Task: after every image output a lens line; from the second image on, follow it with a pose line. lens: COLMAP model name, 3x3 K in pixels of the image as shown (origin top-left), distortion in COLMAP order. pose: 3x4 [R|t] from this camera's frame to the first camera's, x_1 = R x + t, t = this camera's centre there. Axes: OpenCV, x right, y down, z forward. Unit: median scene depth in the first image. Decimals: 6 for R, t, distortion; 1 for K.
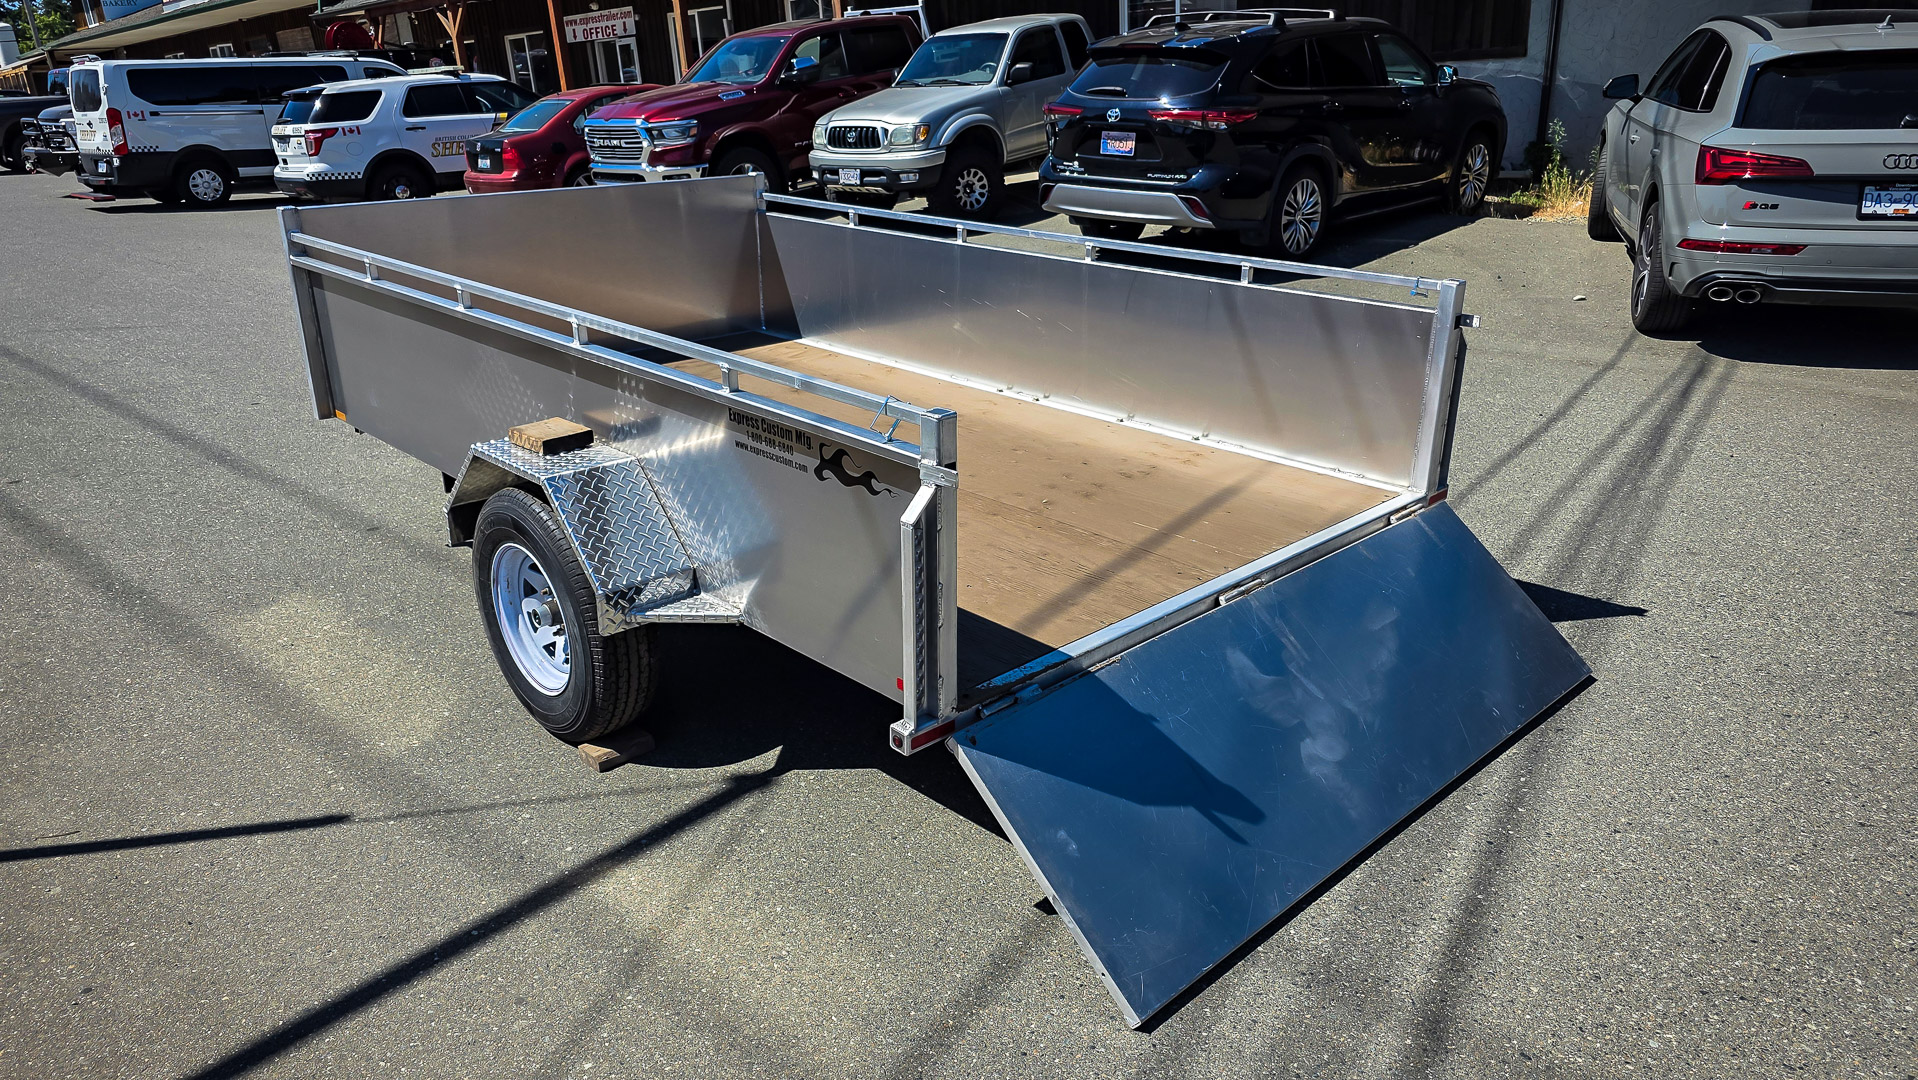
lens RADIAL K [[1299.6, 0, 959.0], [0, 1299.6, 540.0], [0, 0, 1]] dist [0.045251, -0.045872]
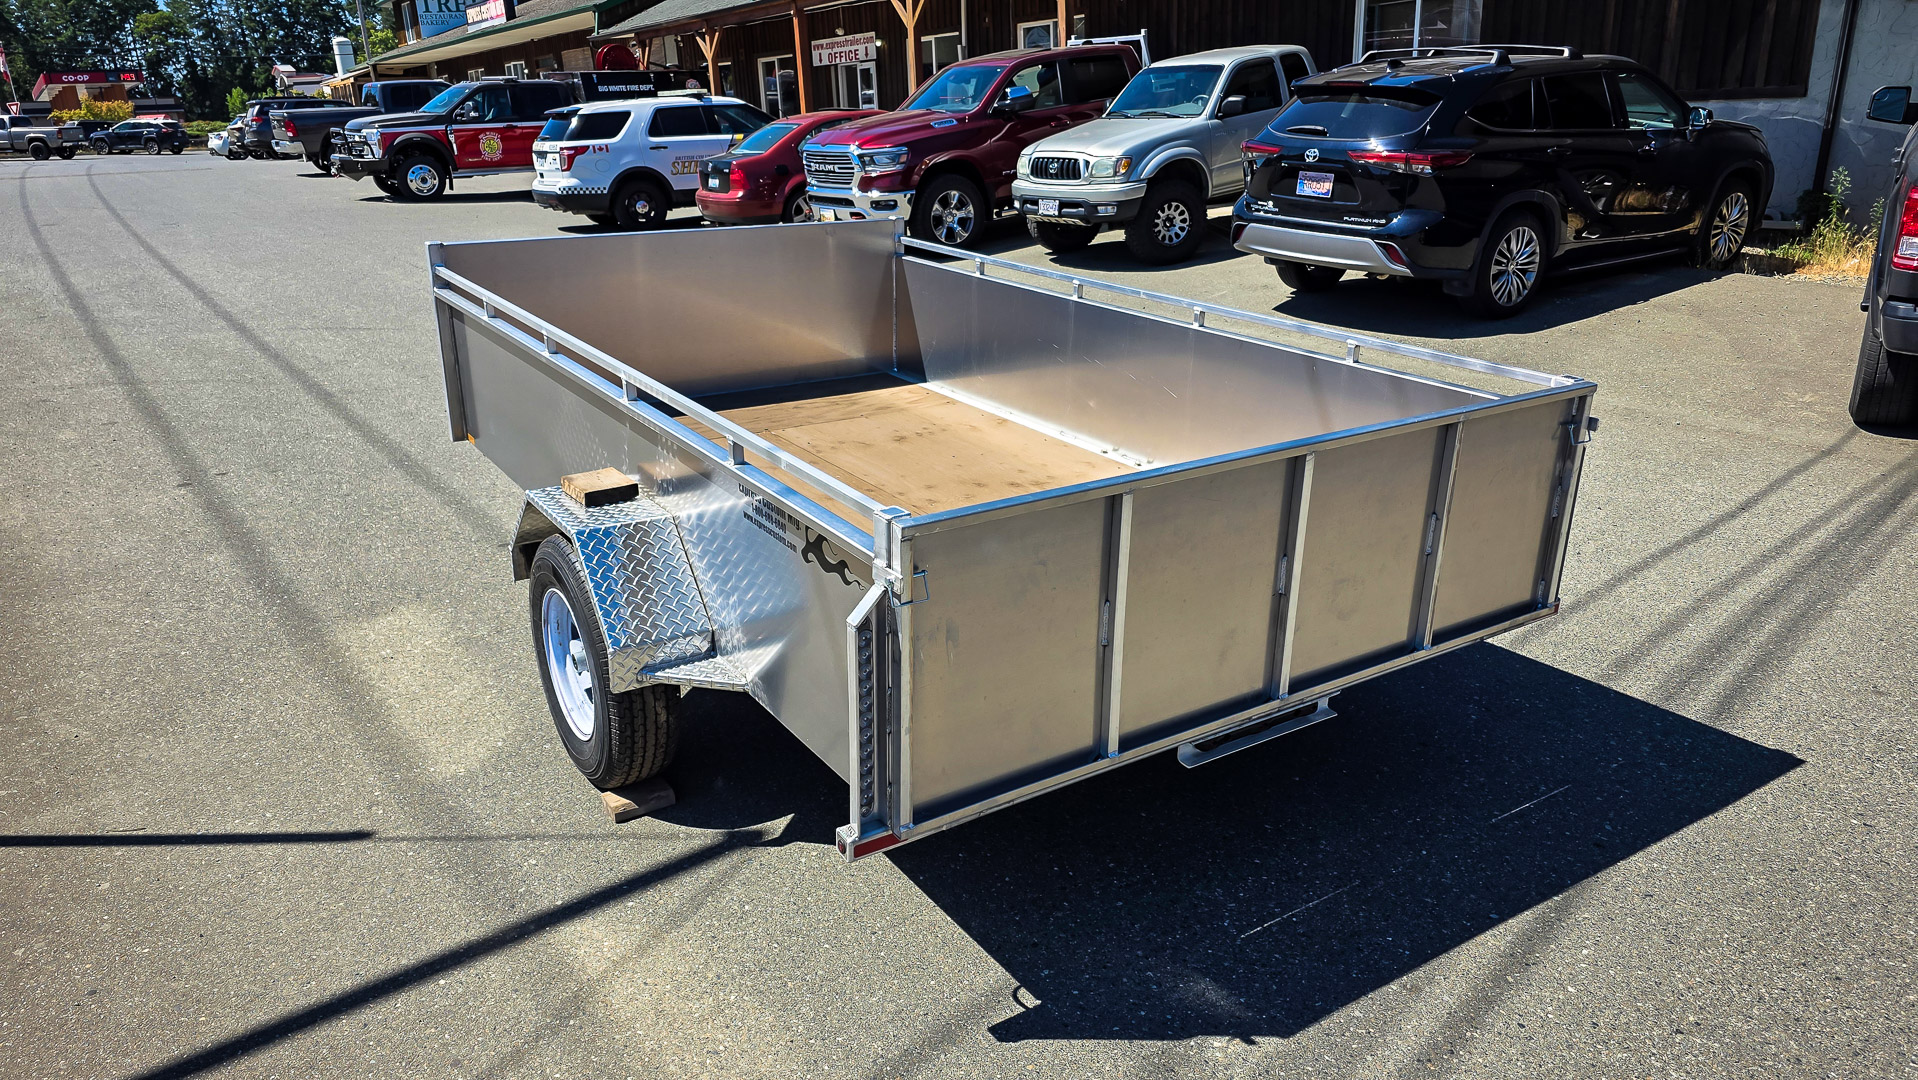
lens RADIAL K [[1295.9, 0, 954.0], [0, 1295.9, 535.7], [0, 0, 1]] dist [0.048191, -0.048073]
pose [[0.982024, 0.073958, -0.173666, 0.037446], [-0.076544, 0.997032, -0.008232, -0.014722], [0.172542, 0.021377, 0.984770, 0.013215]]
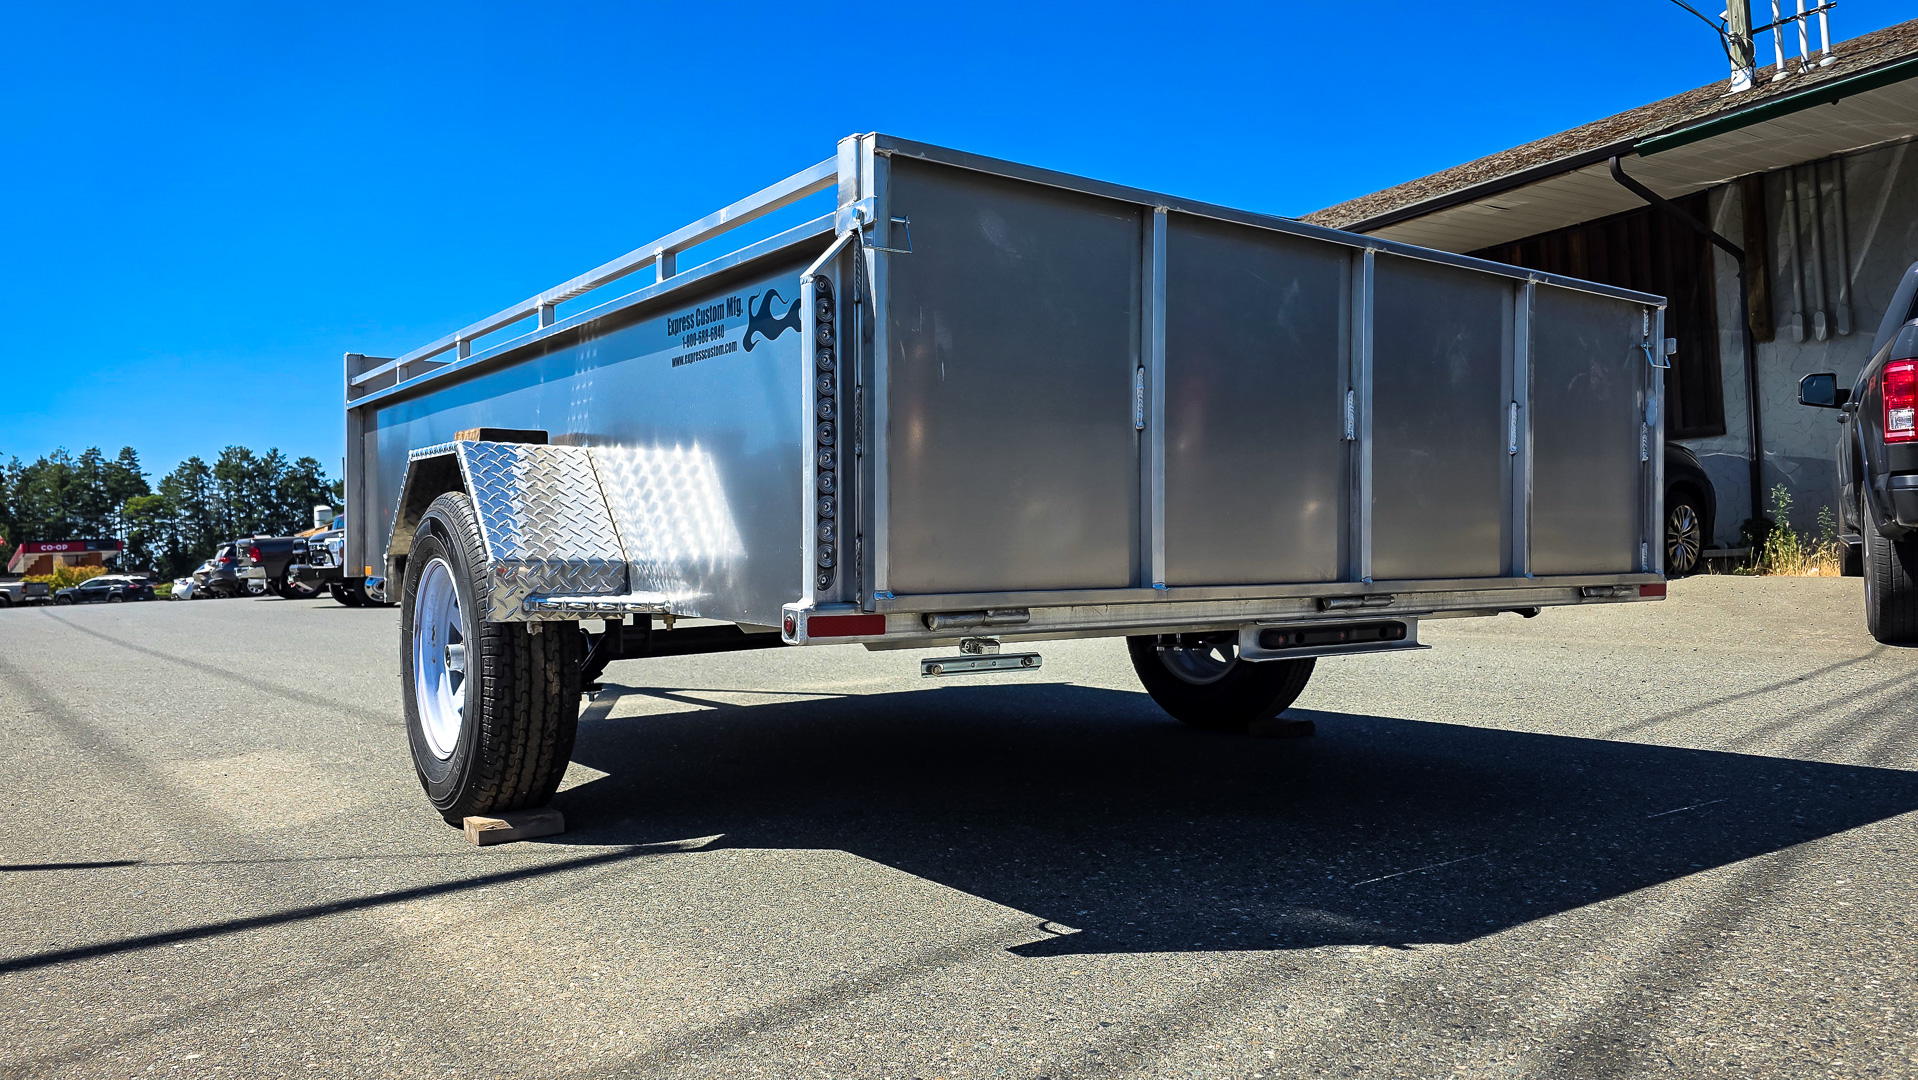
lens RADIAL K [[1295.9, 0, 954.0], [0, 1295.9, 535.7], [0, 0, 1]] dist [0.048191, -0.048073]
pose [[0.988207, -0.002083, -0.153112, 0.028169], [-0.052485, 0.934732, -0.351457, 0.069478], [0.143851, 0.355348, 0.923599, 0.078011]]
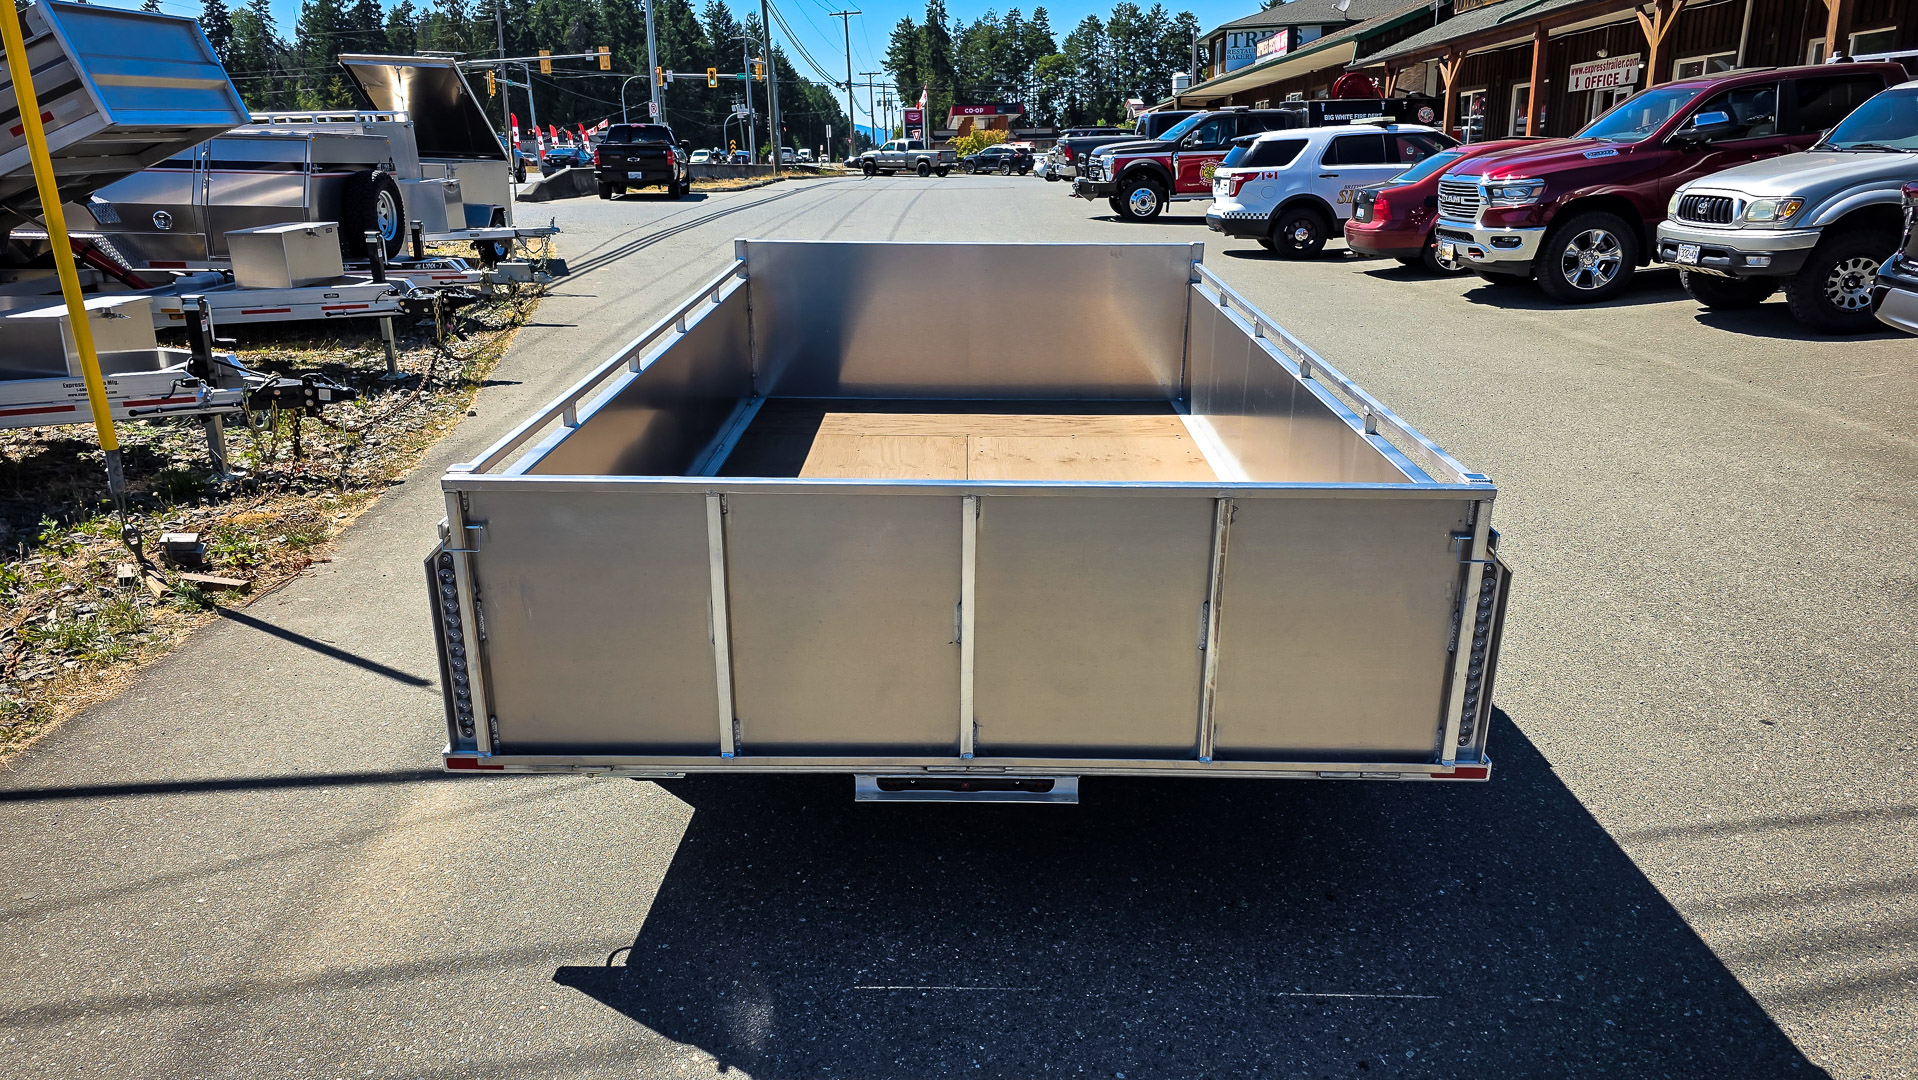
lens RADIAL K [[1295.9, 0, 954.0], [0, 1295.9, 535.7], [0, 0, 1]] dist [0.048191, -0.048073]
pose [[0.706509, 0.233187, -0.668184, 0.193065], [-0.254705, 0.964671, 0.067343, -0.042031], [0.660281, 0.122611, 0.740942, 0.090086]]
